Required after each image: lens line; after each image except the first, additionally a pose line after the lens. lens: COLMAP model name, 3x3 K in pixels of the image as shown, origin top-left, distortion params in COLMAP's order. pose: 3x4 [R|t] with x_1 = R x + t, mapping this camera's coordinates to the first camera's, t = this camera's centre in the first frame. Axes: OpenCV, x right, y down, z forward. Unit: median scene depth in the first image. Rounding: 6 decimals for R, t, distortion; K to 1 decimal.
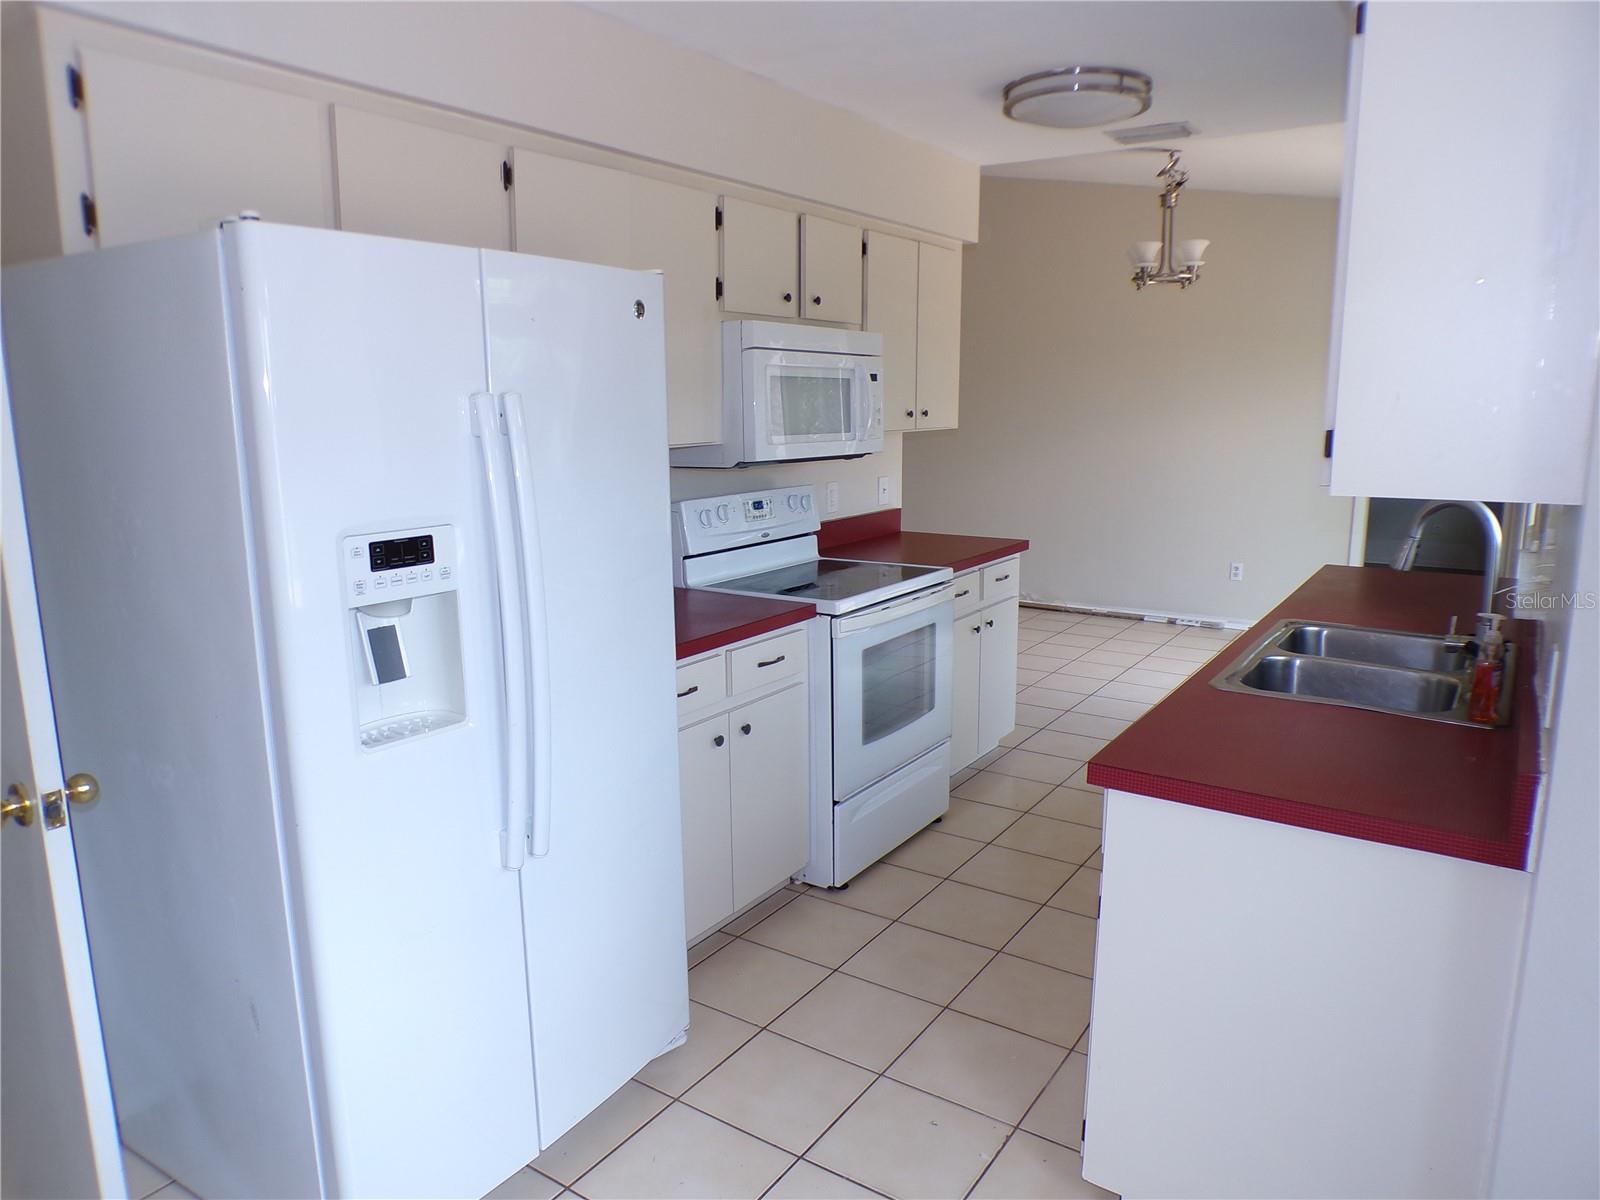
lens RADIAL K [[1078.8, 0, 800.0], [0, 1078.8, 600.0], [0, 0, 1]] dist [-0.038284, -0.000139]
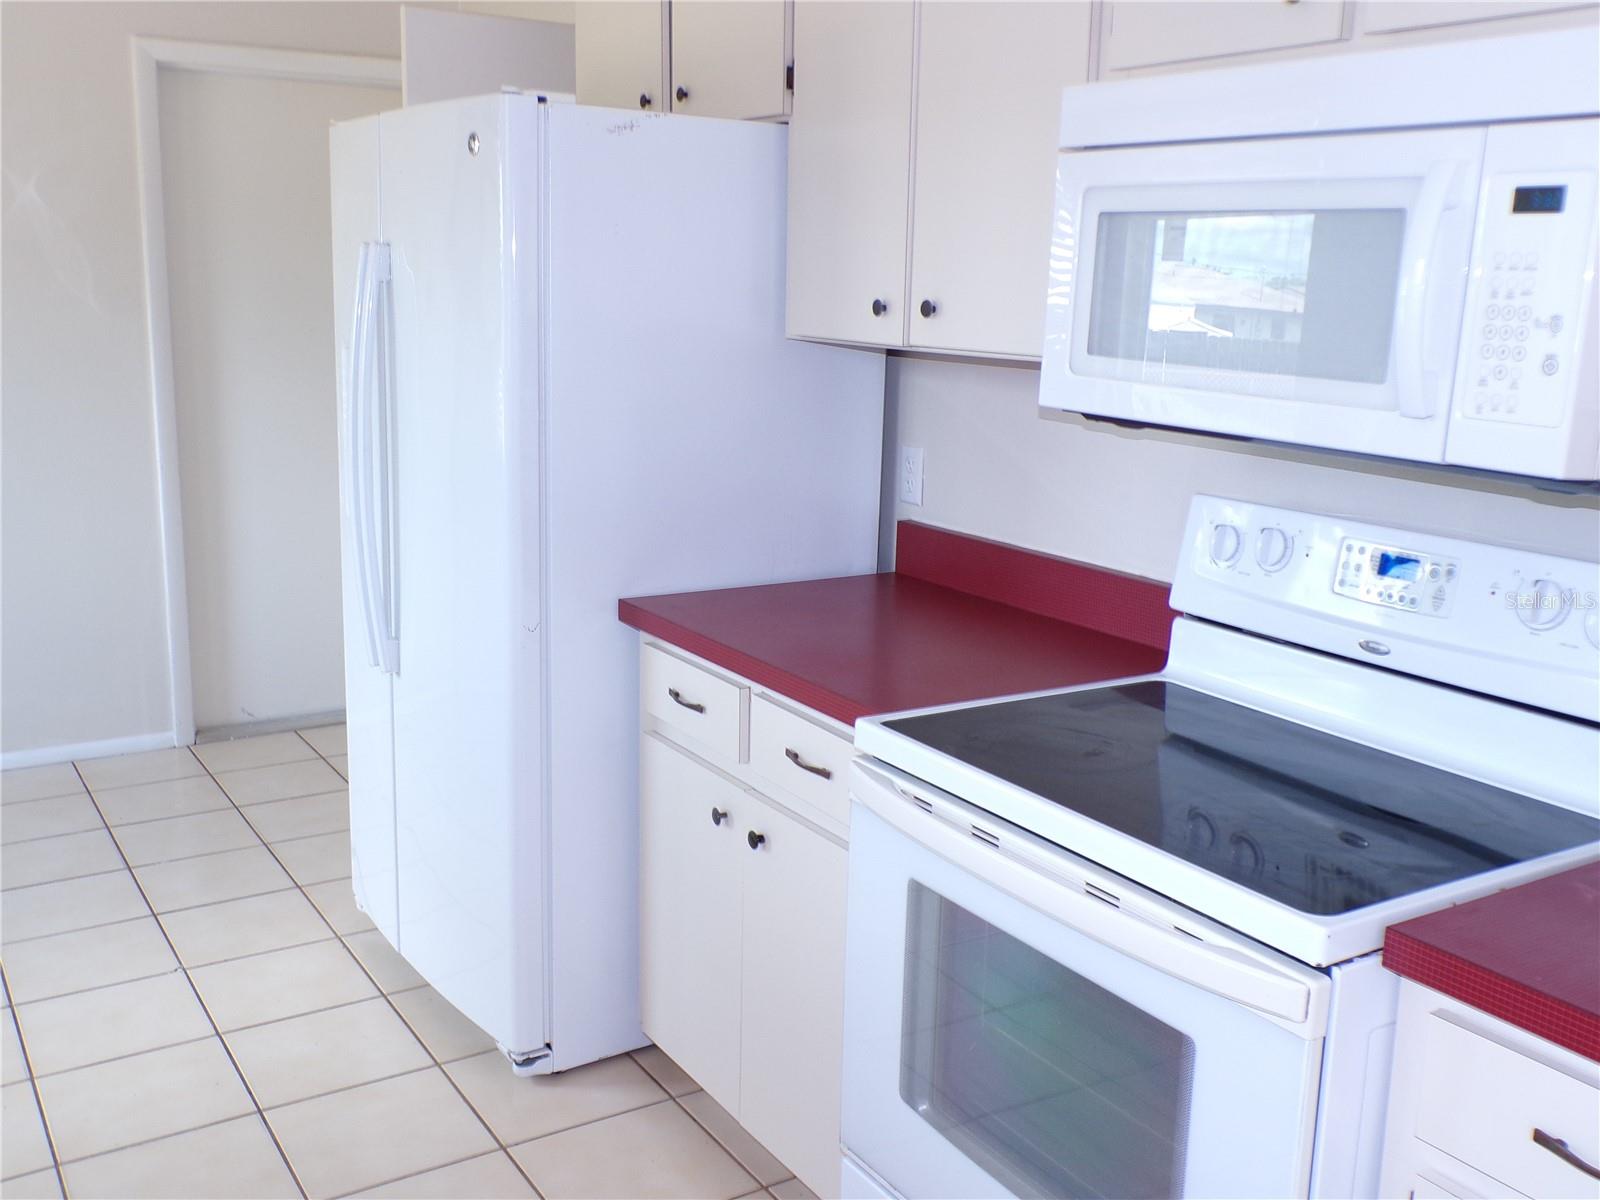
lens RADIAL K [[1536.9, 0, 800.0], [0, 1536.9, 600.0], [0, 0, 1]] dist [0.001479, 0.010736]
pose [[-0.392890, 0.194907, -0.898693, 0.425740], [-0.197094, 0.936722, 0.289320, -0.156762], [0.898216, 0.290797, -0.329614, 0.826772]]
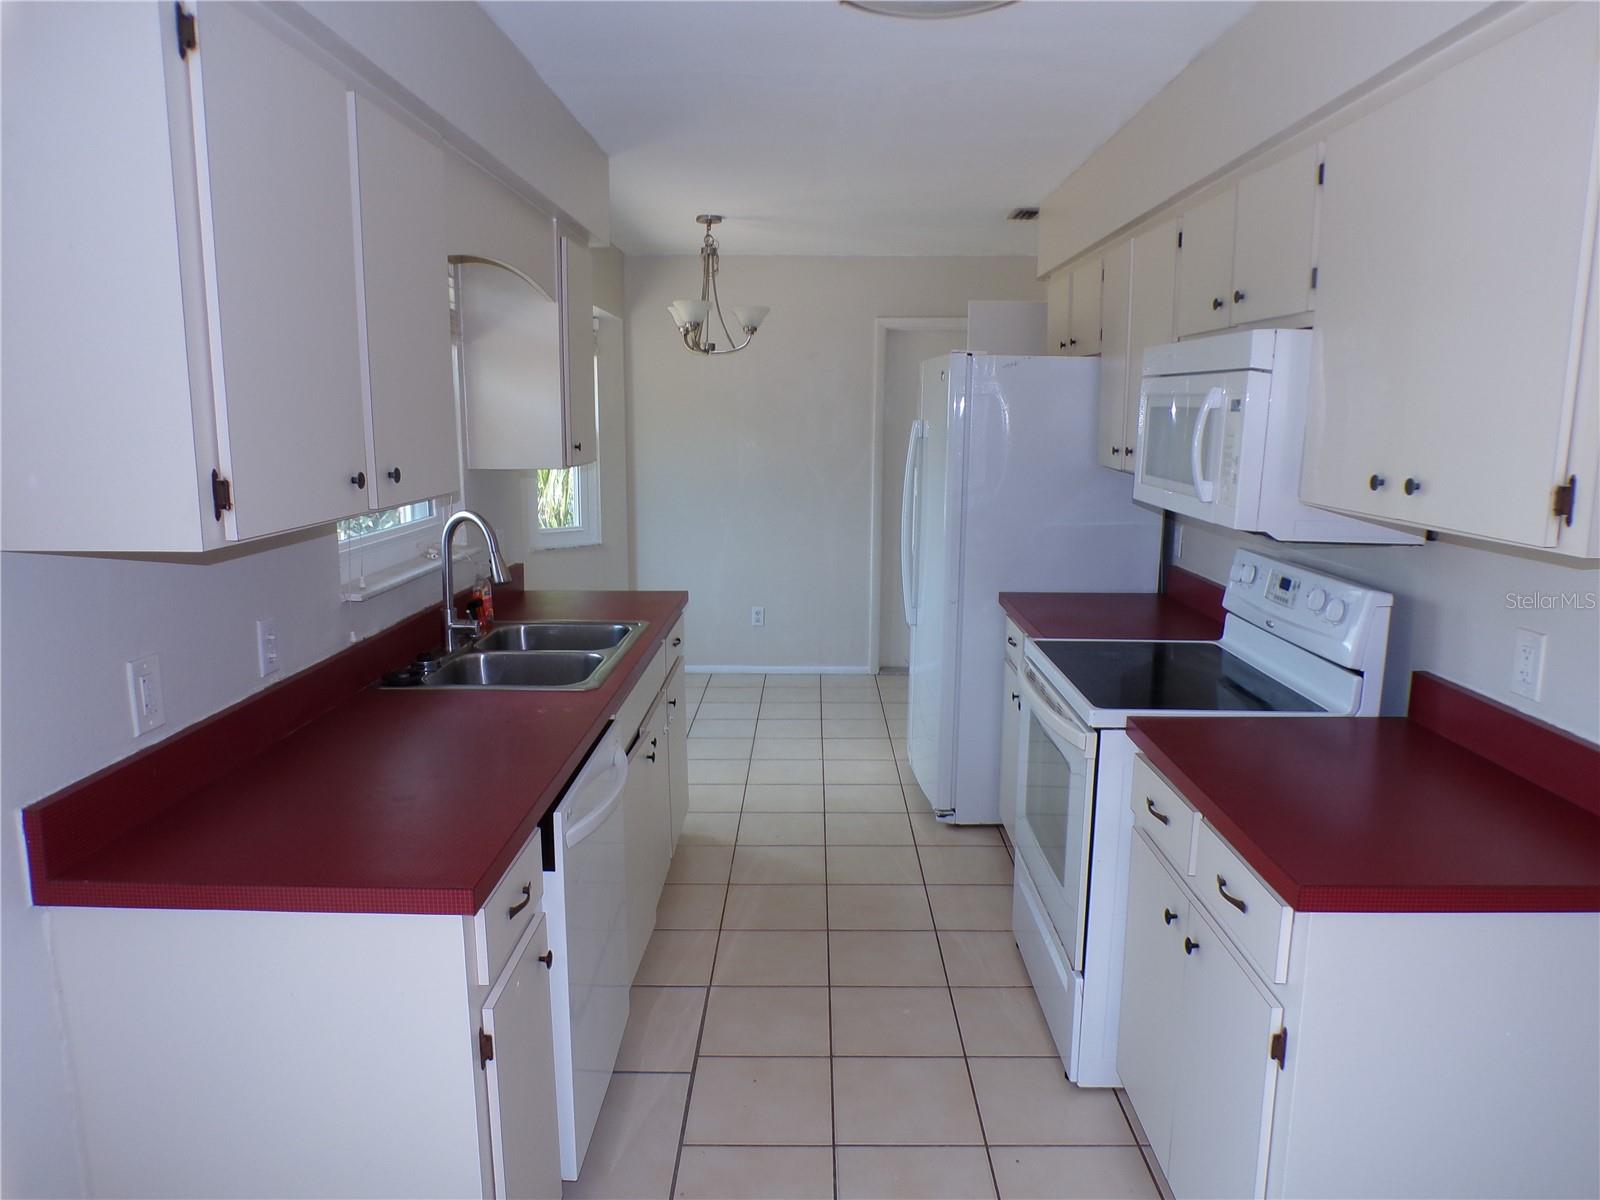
lens RADIAL K [[1089.7, 0, 800.0], [0, 1089.7, 600.0], [0, 0, 1]] dist [-0.217587, -0.000257]
pose [[-0.833300, 0.109908, -0.541786, 0.507917], [-0.092764, 0.938342, 0.333031, -0.233558], [0.544983, 0.327773, -0.771724, 1.140931]]
